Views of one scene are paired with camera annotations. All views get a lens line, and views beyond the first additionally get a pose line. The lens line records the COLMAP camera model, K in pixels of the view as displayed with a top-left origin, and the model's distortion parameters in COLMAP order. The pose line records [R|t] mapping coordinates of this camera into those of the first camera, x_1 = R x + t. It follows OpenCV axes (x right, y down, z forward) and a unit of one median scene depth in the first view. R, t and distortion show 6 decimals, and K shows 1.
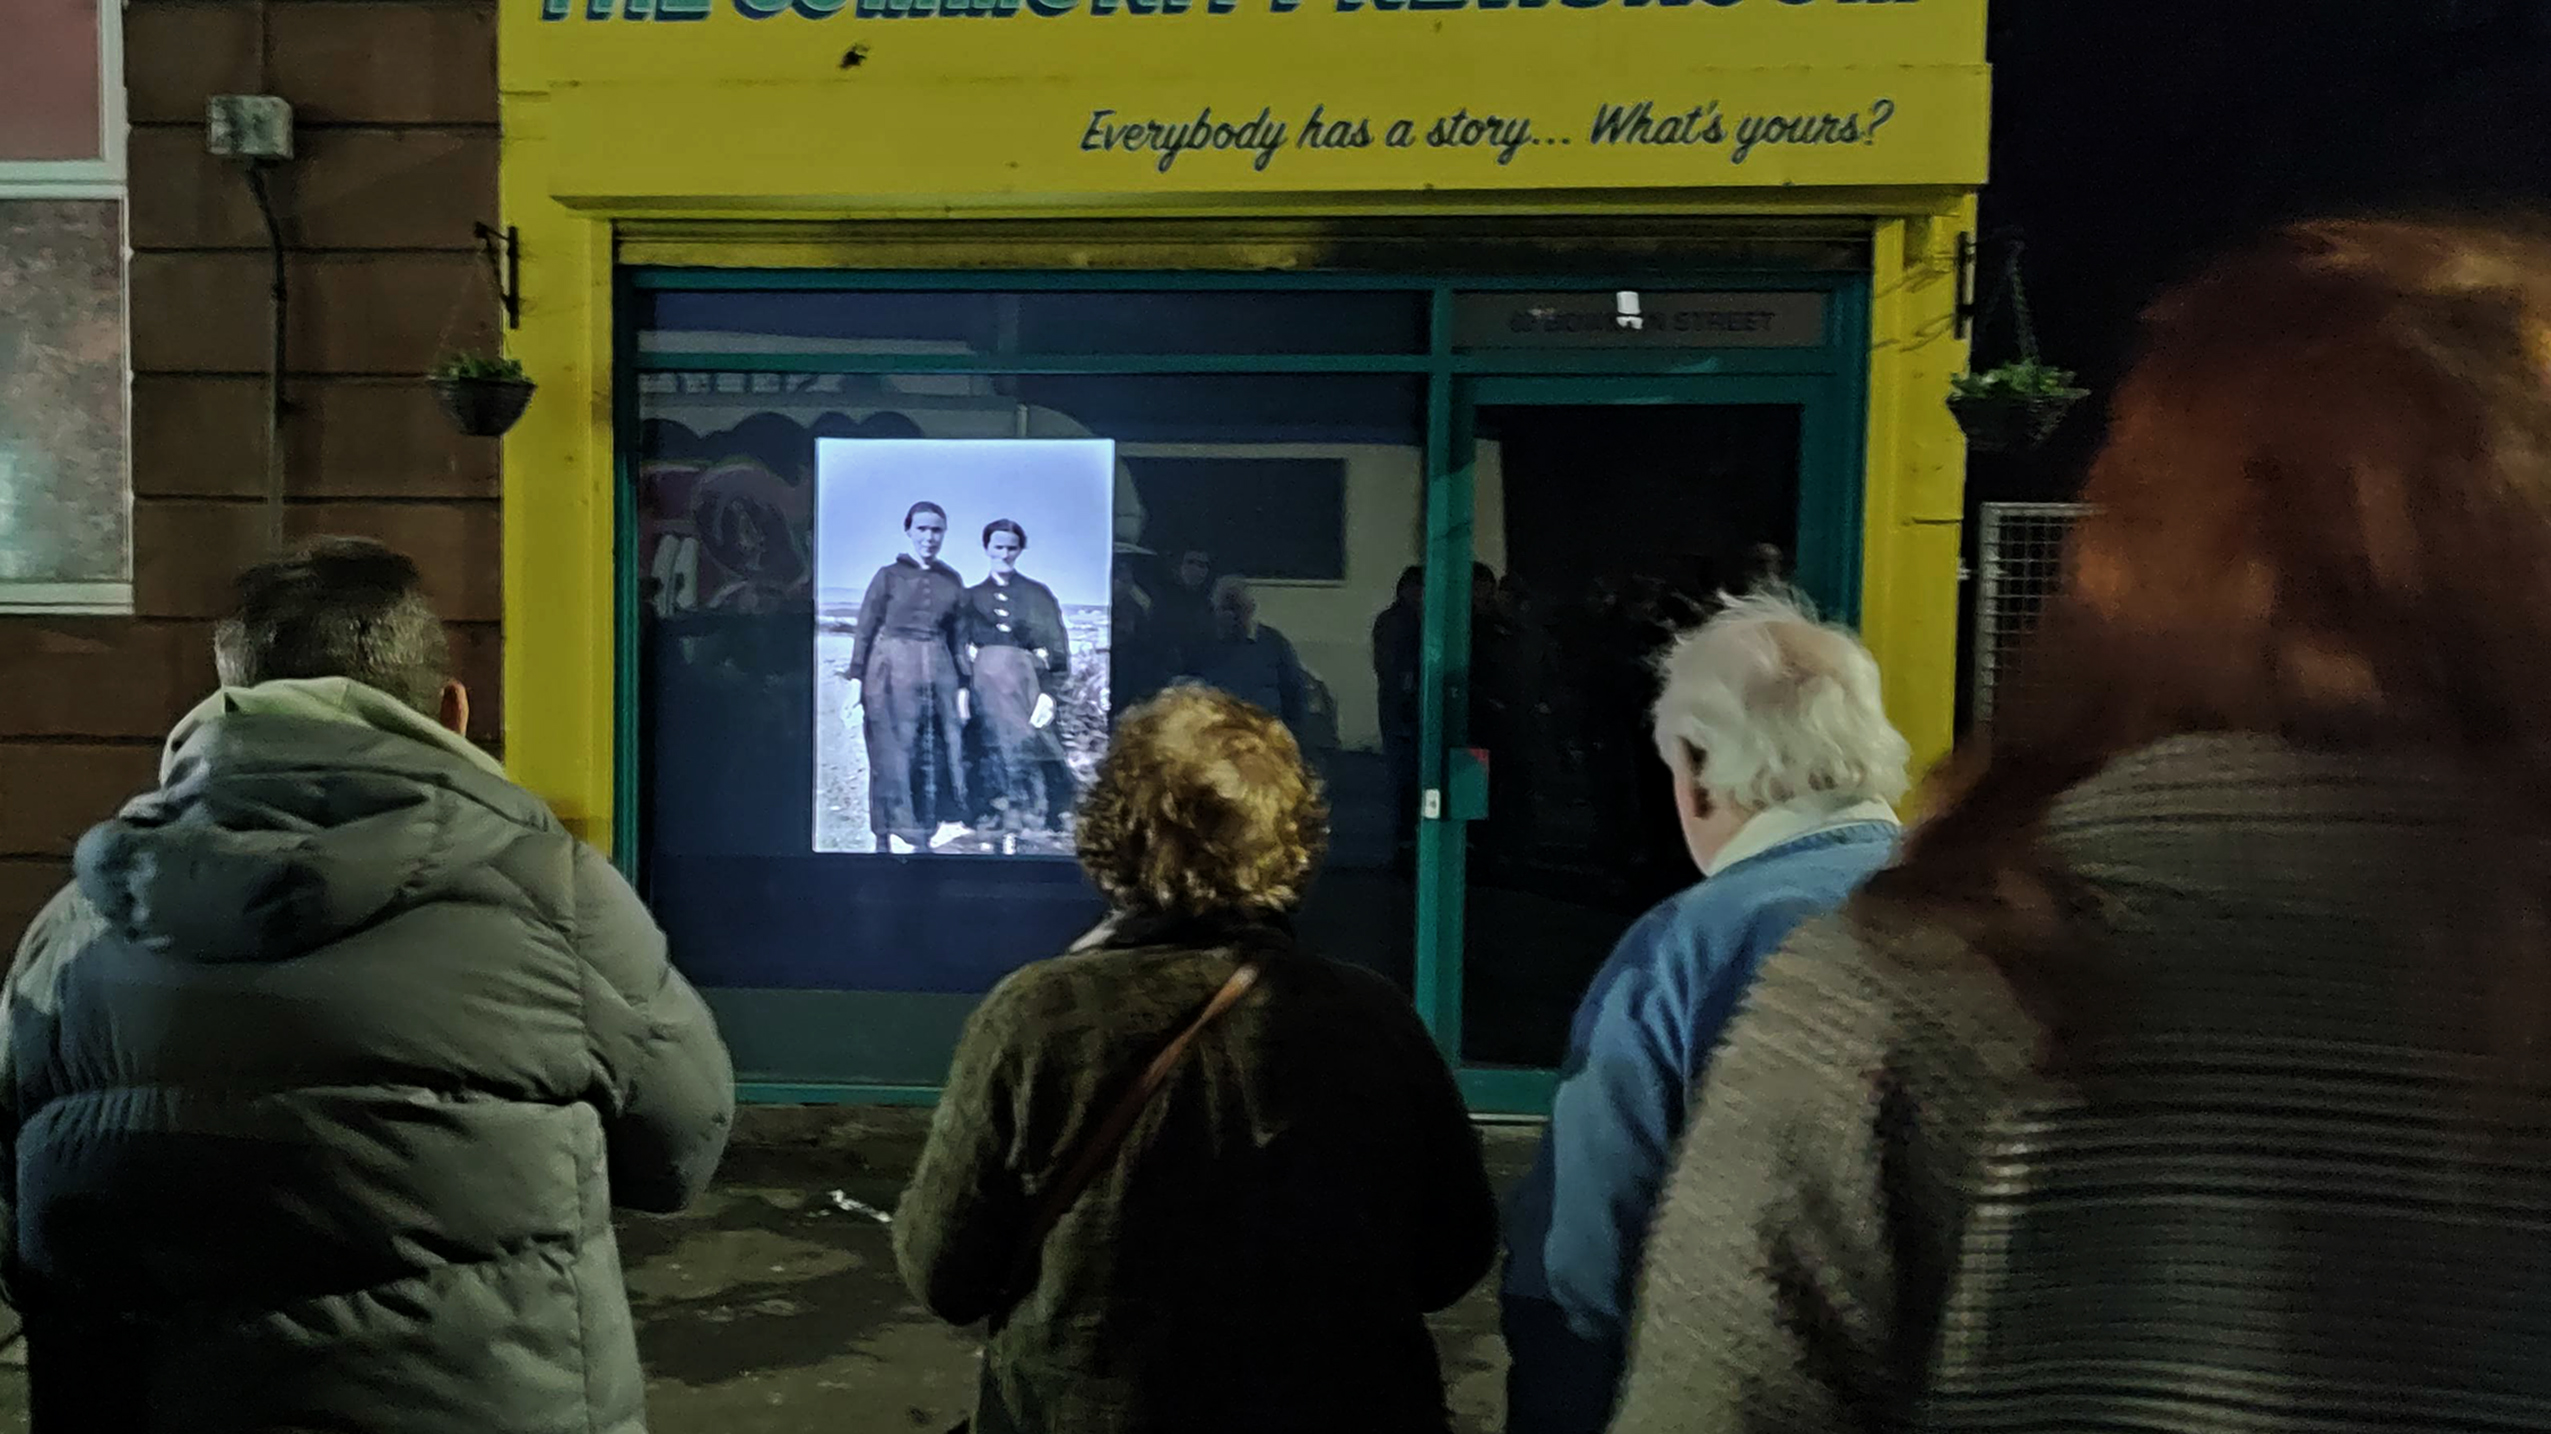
lens RADIAL K [[2132.3, 0, 950.8], [0, 2132.3, 712.3], [0, 0, 1]] dist [0.037366, -0.002160]
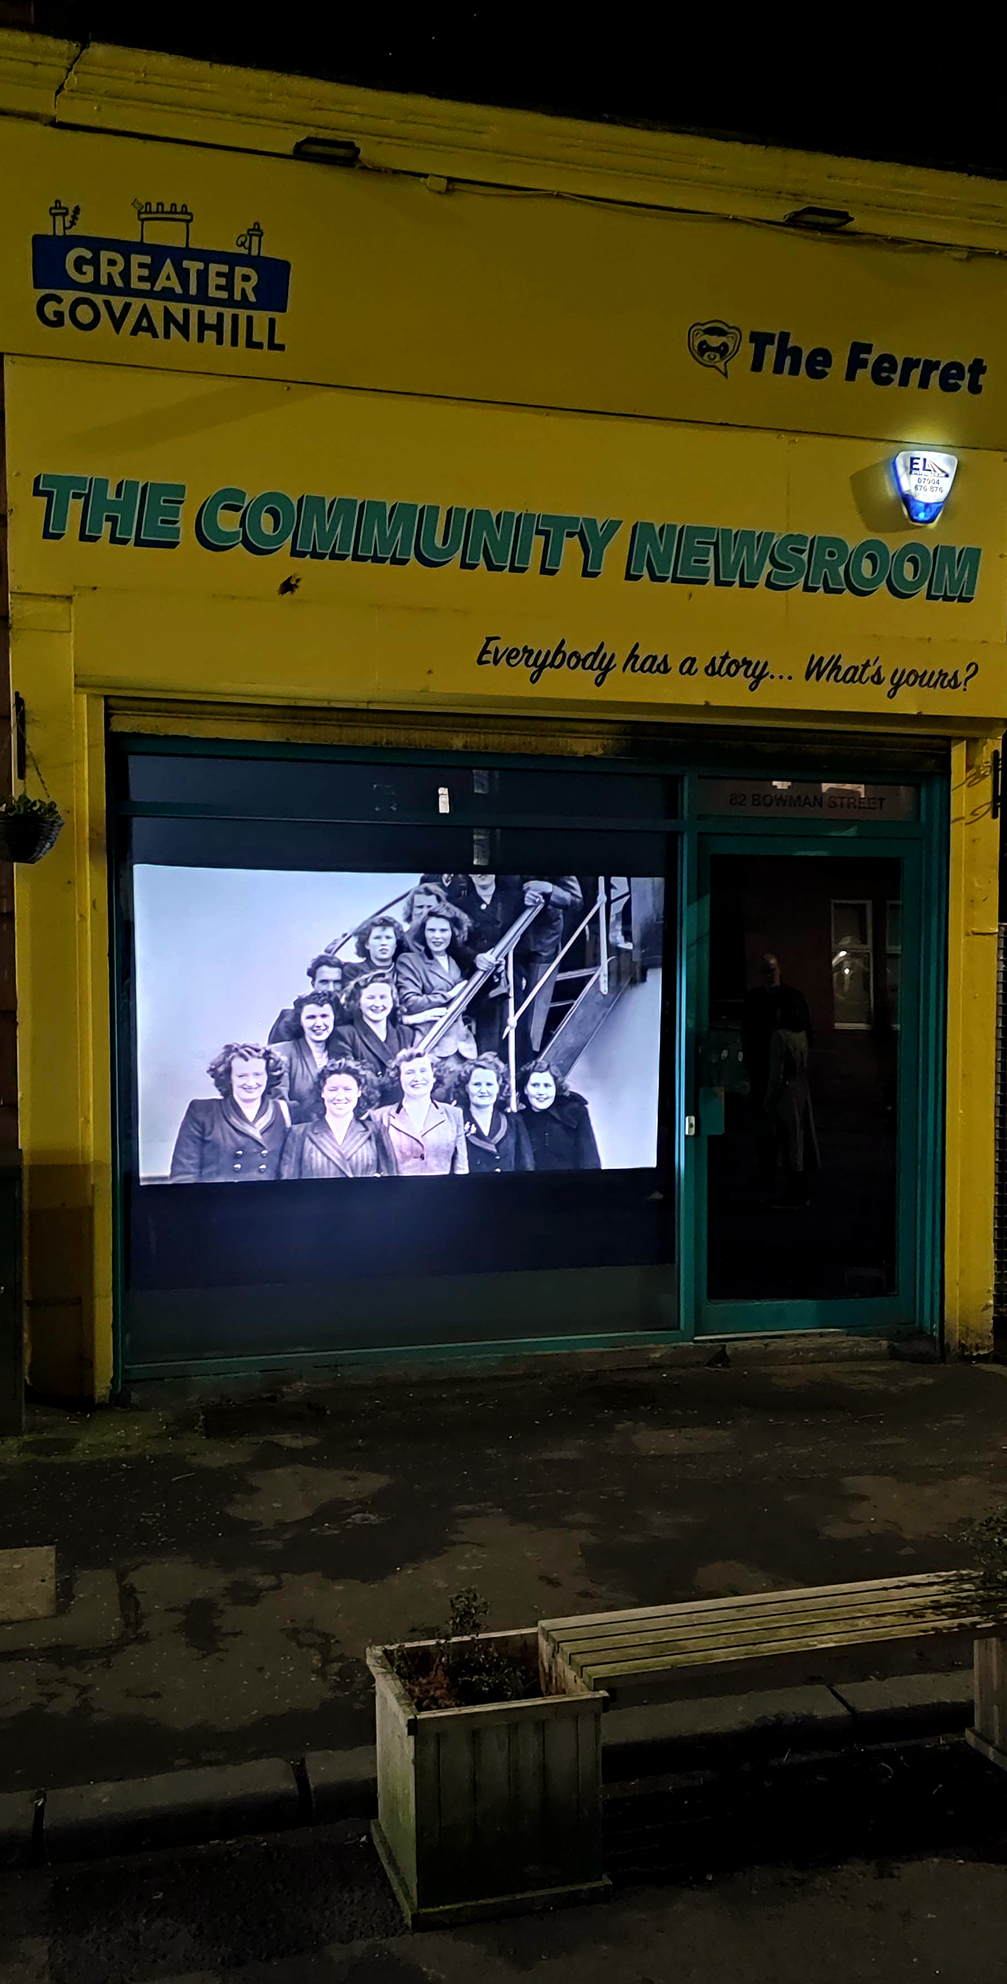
lens RADIAL K [[1502.1, 0, 501.6], [0, 1502.1, 1066.4], [0, 0, 1]] dist [0.044061, -0.002461]
pose [[0.947744, -0.026196, 0.317955, -0.235443], [0.030128, 0.999518, -0.007457, 0.006316], [-0.317606, 0.016647, 0.948077, 0.067505]]
